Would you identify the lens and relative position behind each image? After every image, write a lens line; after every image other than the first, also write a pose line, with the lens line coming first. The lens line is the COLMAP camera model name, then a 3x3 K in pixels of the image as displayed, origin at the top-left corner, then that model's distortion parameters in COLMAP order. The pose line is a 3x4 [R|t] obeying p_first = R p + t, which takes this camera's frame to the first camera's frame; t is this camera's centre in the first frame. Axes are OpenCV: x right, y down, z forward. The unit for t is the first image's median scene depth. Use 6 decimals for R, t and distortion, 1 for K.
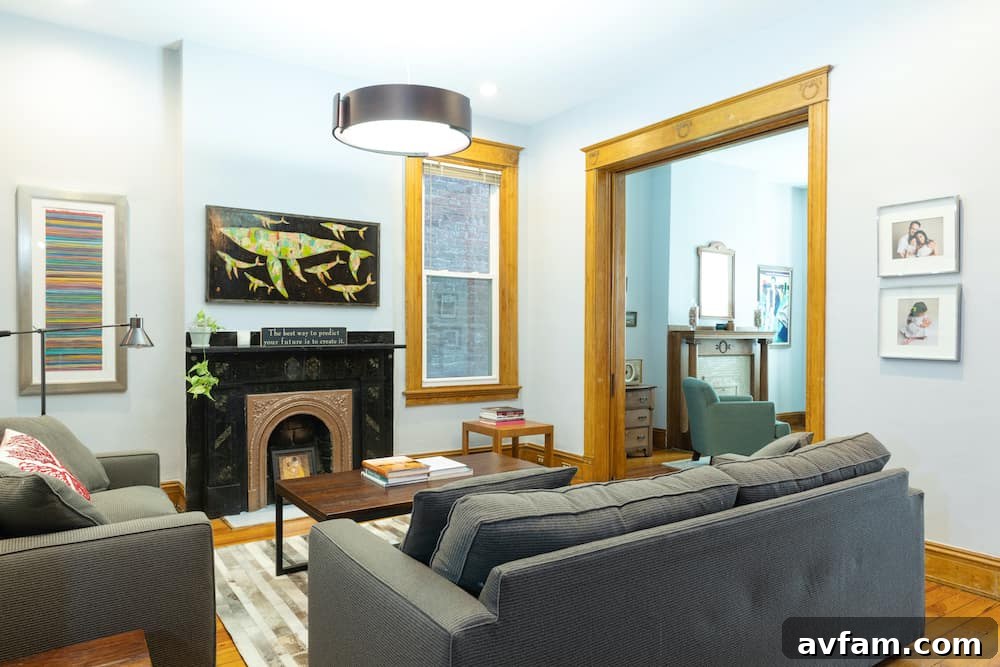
lens RADIAL K [[669.3, 0, 500.0], [0, 669.3, 333.5], [0, 0, 1]] dist [0.020225, -0.005314]
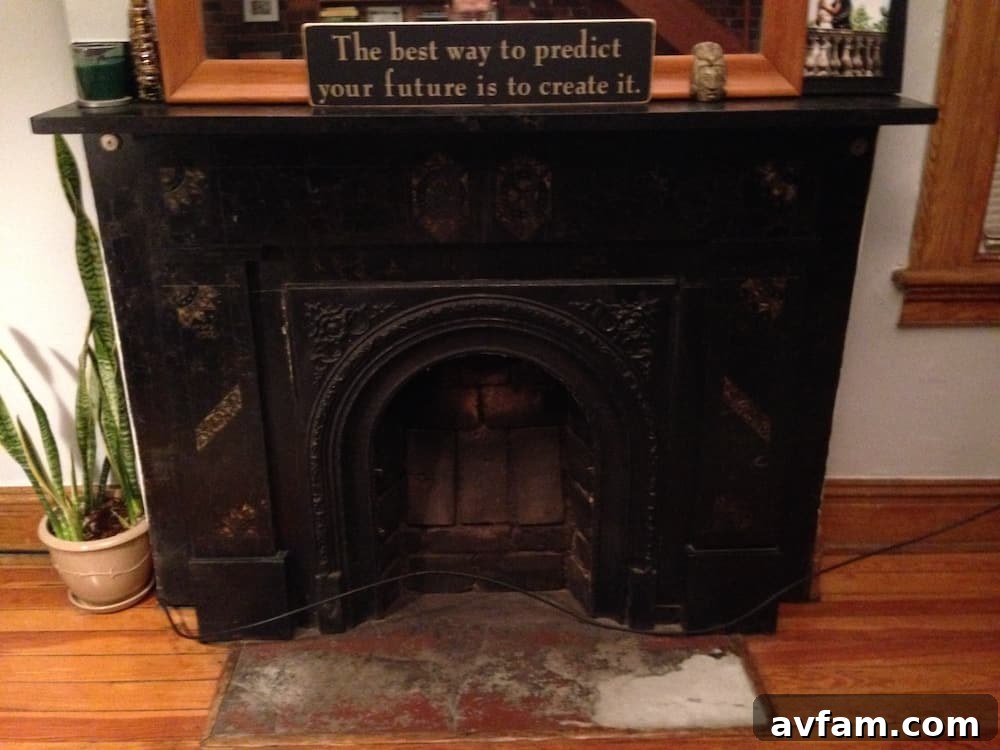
lens RADIAL K [[786.4, 0, 500.0], [0, 786.4, 375.0], [0, 0, 1]] dist [0.049997, -0.000393]
pose [[0.817758, 0.193773, -0.541963, -0.108579], [0.004840, 0.939275, 0.343131, 0.011540], [0.575542, -0.283221, 0.767162, 0.755805]]
